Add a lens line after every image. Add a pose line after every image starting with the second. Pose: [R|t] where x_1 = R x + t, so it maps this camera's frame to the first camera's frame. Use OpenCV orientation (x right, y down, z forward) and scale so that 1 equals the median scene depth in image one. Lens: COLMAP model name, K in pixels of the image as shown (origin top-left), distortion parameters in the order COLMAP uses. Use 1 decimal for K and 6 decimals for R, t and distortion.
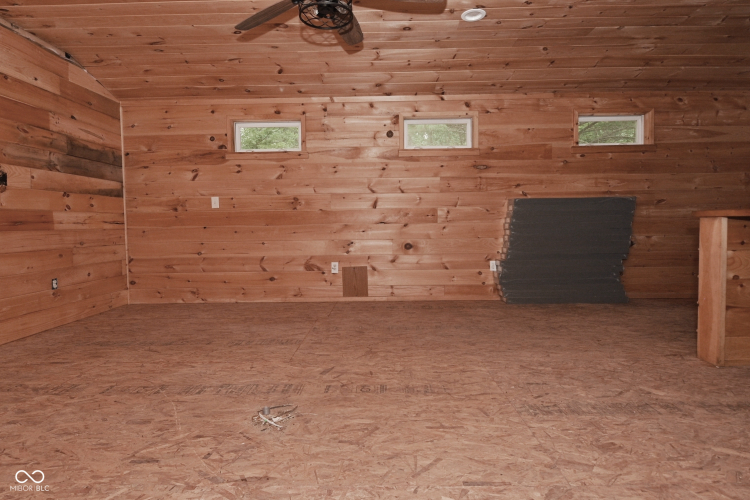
lens RADIAL K [[396.0, 0, 372.9], [0, 396.0, 241.7], [0, 0, 1]] dist [0.019510, -0.026739]
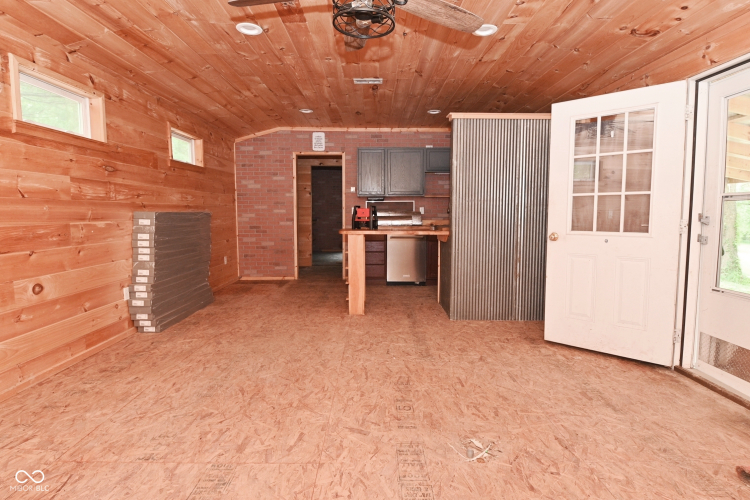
lens RADIAL K [[396.0, 0, 372.9], [0, 396.0, 241.7], [0, 0, 1]] dist [0.019510, -0.026739]
pose [[-0.018657, -0.064419, 0.997749, -0.855240], [0.042501, 0.996969, 0.065163, -0.128257], [-0.998922, 0.043621, -0.015862, 0.858257]]
